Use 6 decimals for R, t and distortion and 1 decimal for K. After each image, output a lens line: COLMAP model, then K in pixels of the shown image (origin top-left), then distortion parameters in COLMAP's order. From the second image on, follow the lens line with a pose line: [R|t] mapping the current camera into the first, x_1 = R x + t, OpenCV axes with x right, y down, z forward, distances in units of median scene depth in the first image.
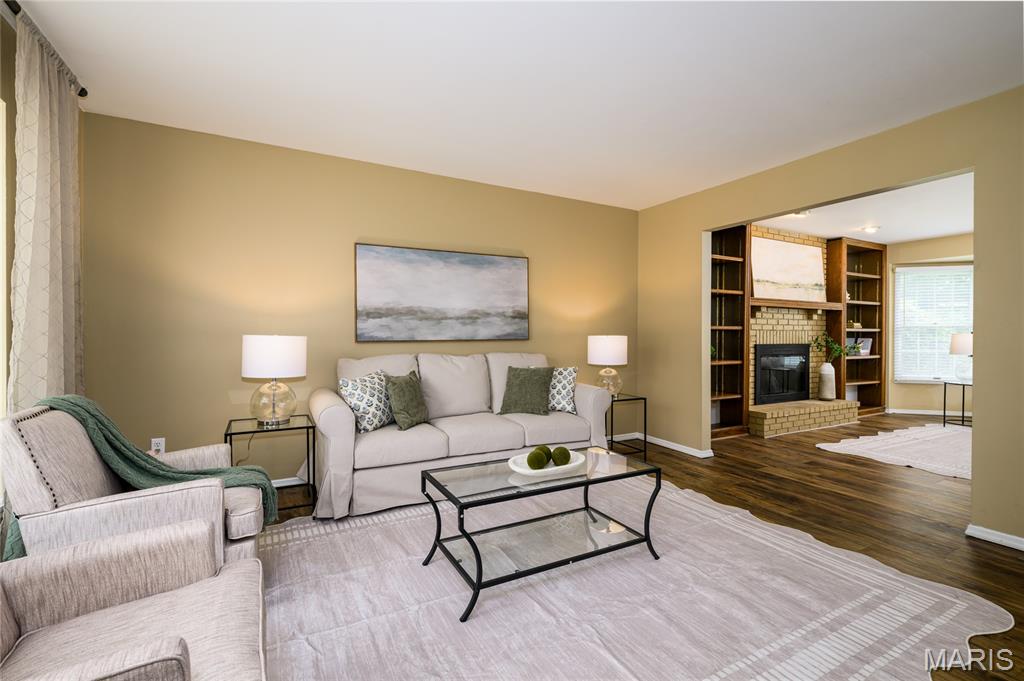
lens RADIAL K [[457.2, 0, 509.1], [0, 457.2, 338.4], [0, 0, 1]] dist [-0.000248, -0.000028]
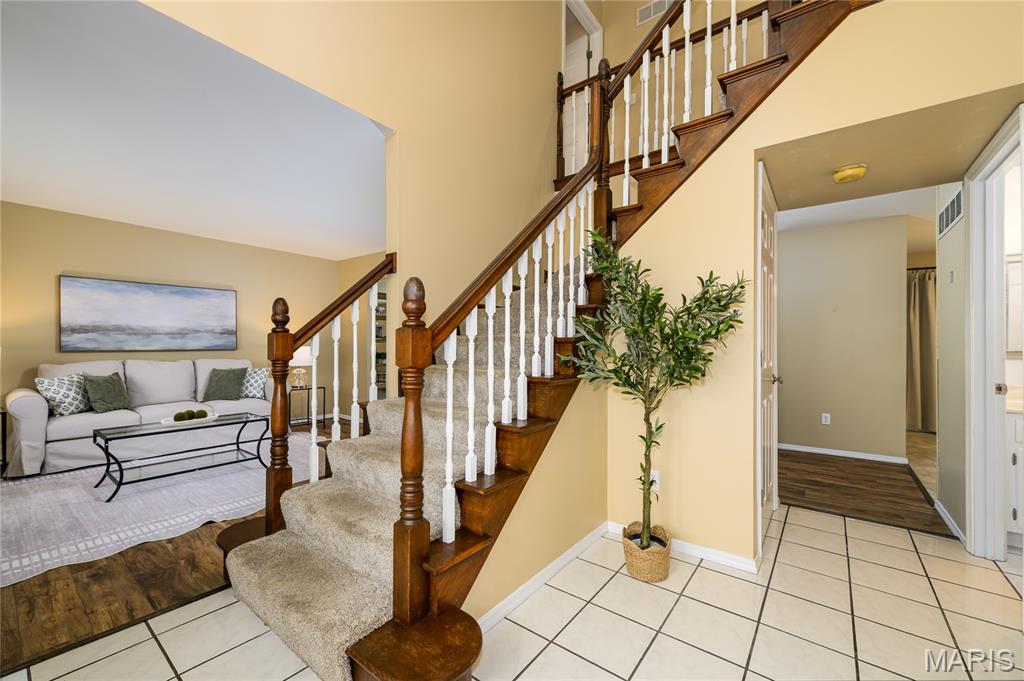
lens RADIAL K [[408.8, 0, 514.7], [0, 408.8, 346.5], [0, 0, 1]] dist [-0.000062, -0.000367]
pose [[0.907565, -0.000521, 0.419912, 0.337988], [0.003711, 0.999970, -0.006779, 0.006116], [-0.419896, 0.007711, 0.907539, -0.573864]]
